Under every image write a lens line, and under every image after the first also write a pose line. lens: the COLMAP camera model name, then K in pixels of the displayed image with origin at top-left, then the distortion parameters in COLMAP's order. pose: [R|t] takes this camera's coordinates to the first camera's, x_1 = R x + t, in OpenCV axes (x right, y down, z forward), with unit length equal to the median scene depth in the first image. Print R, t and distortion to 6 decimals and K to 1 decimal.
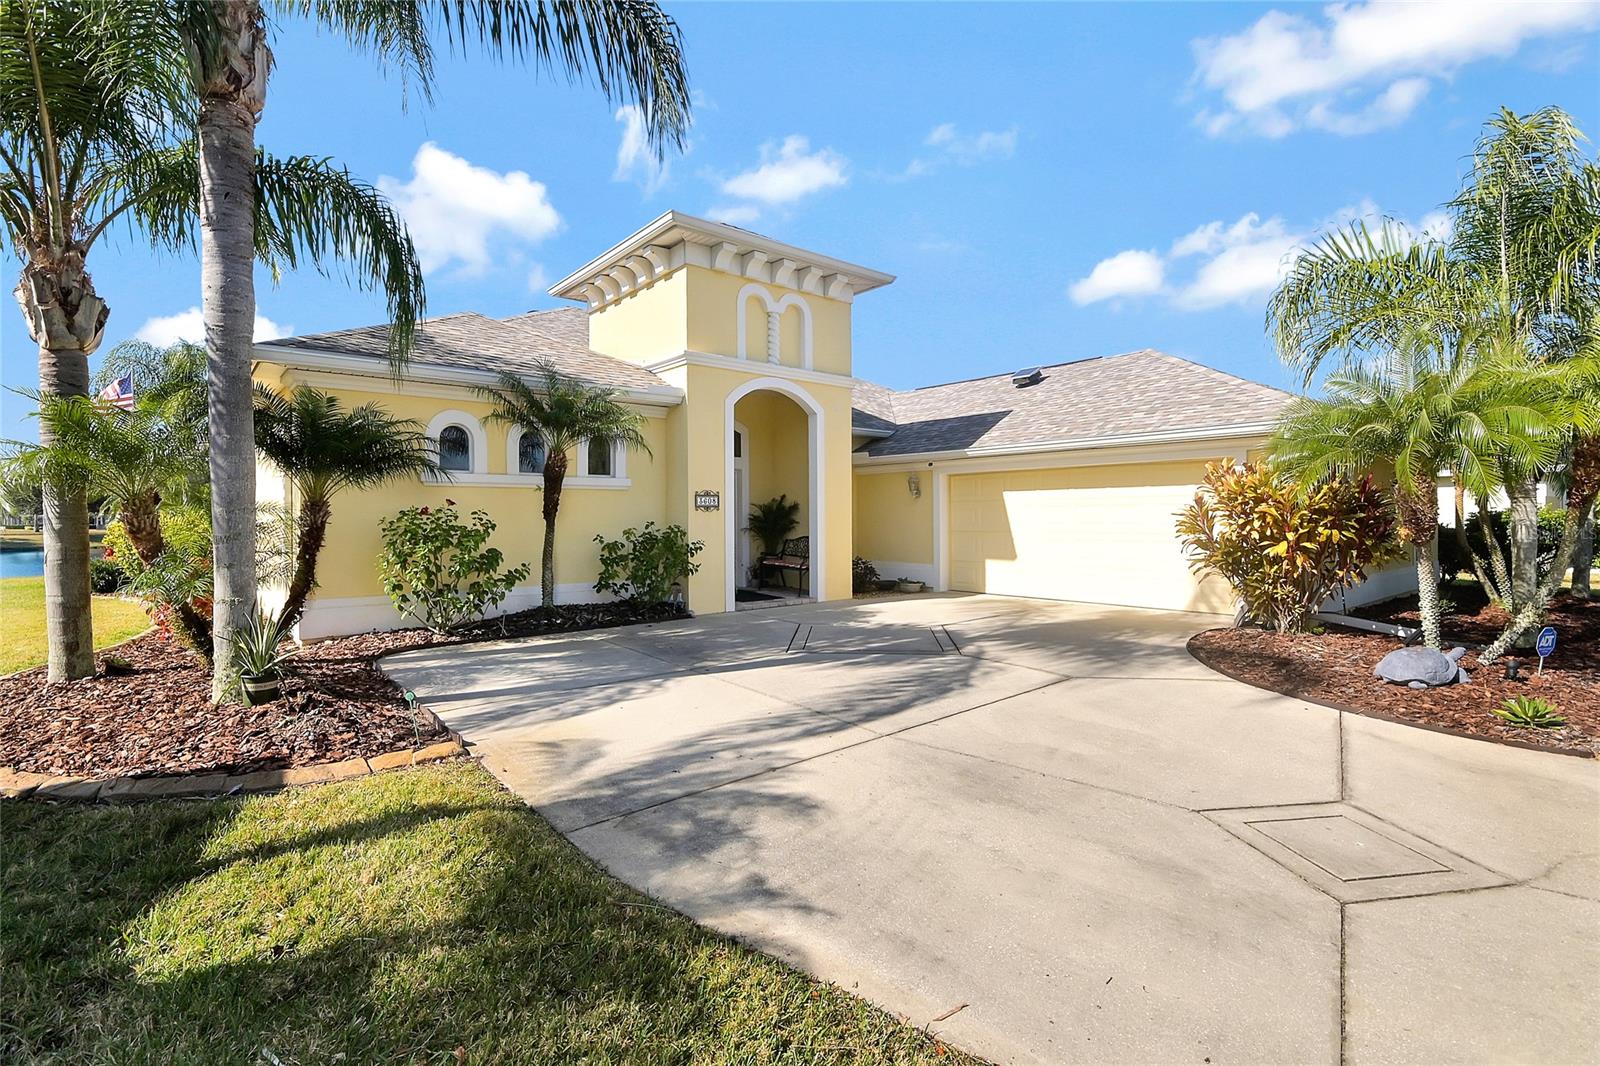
lens RADIAL K [[755.1, 0, 802.4], [0, 755.1, 525.0], [0, 0, 1]] dist [0.006084, -0.001715]
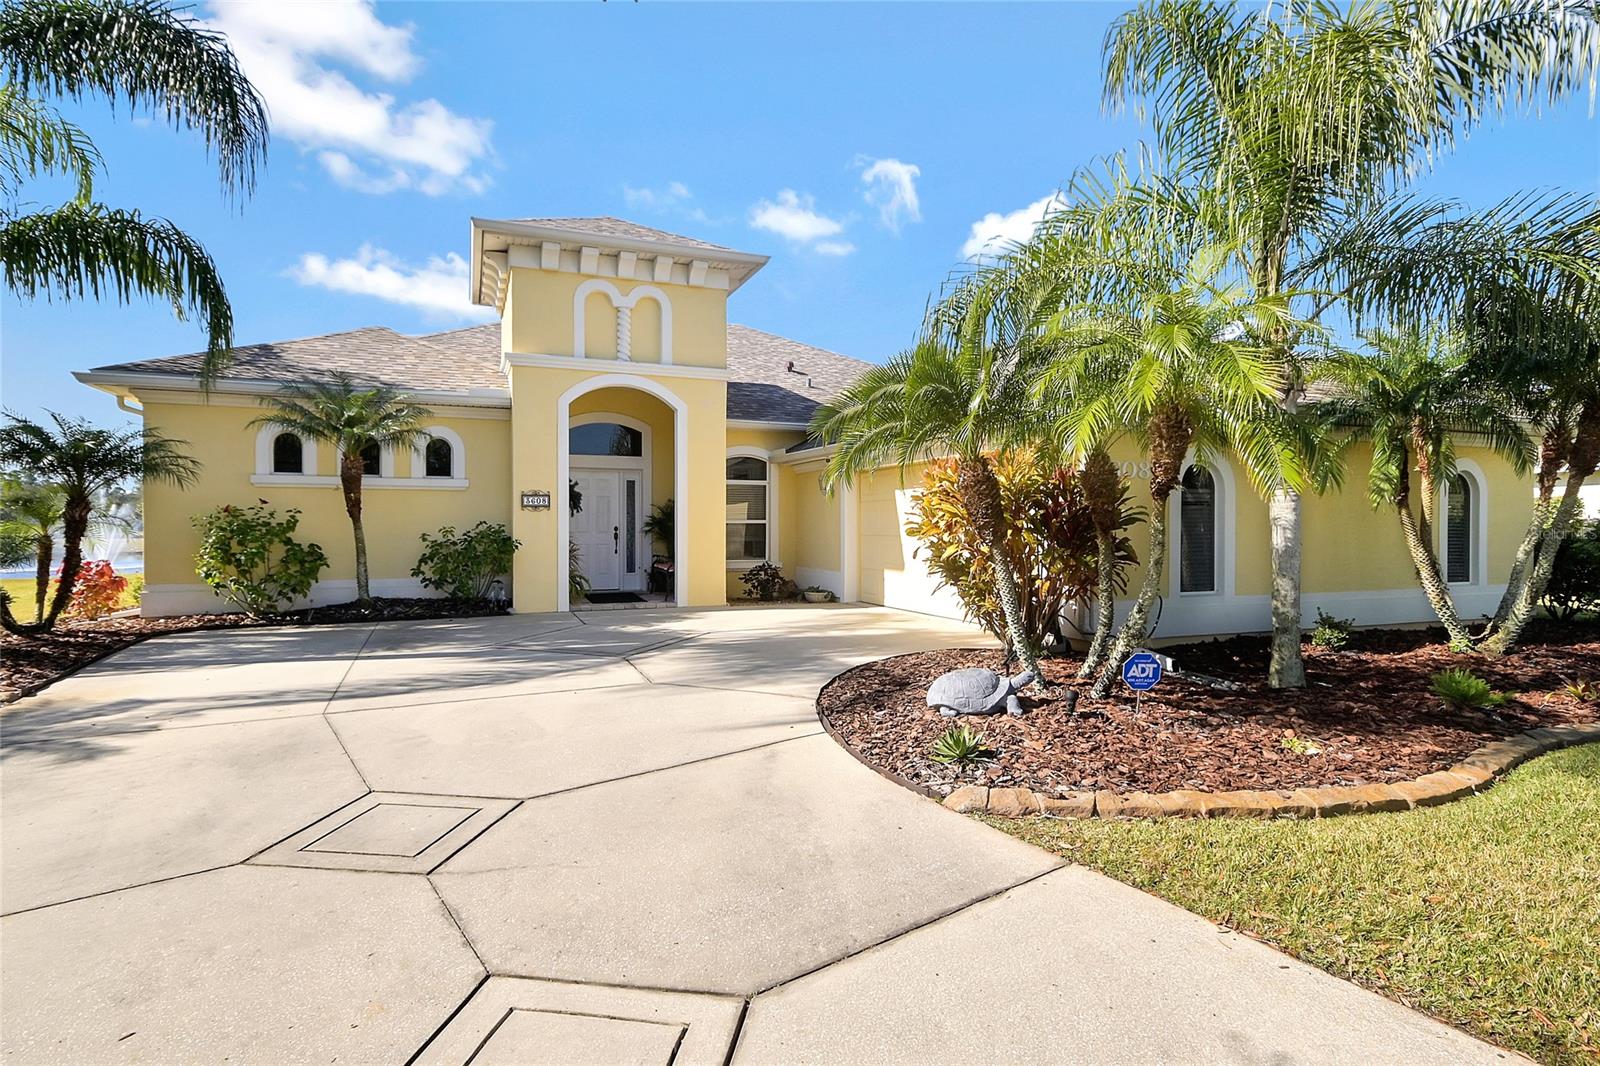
lens RADIAL K [[850.7, 0, 800.8], [0, 850.7, 538.1], [0, 0, 1]] dist [0.023325, -0.000438]
pose [[0.950510, 0.010002, -0.310532, 0.551405], [-0.008588, 0.999946, 0.005918, 0.008186], [0.310574, -0.002958, 0.950545, 0.027484]]
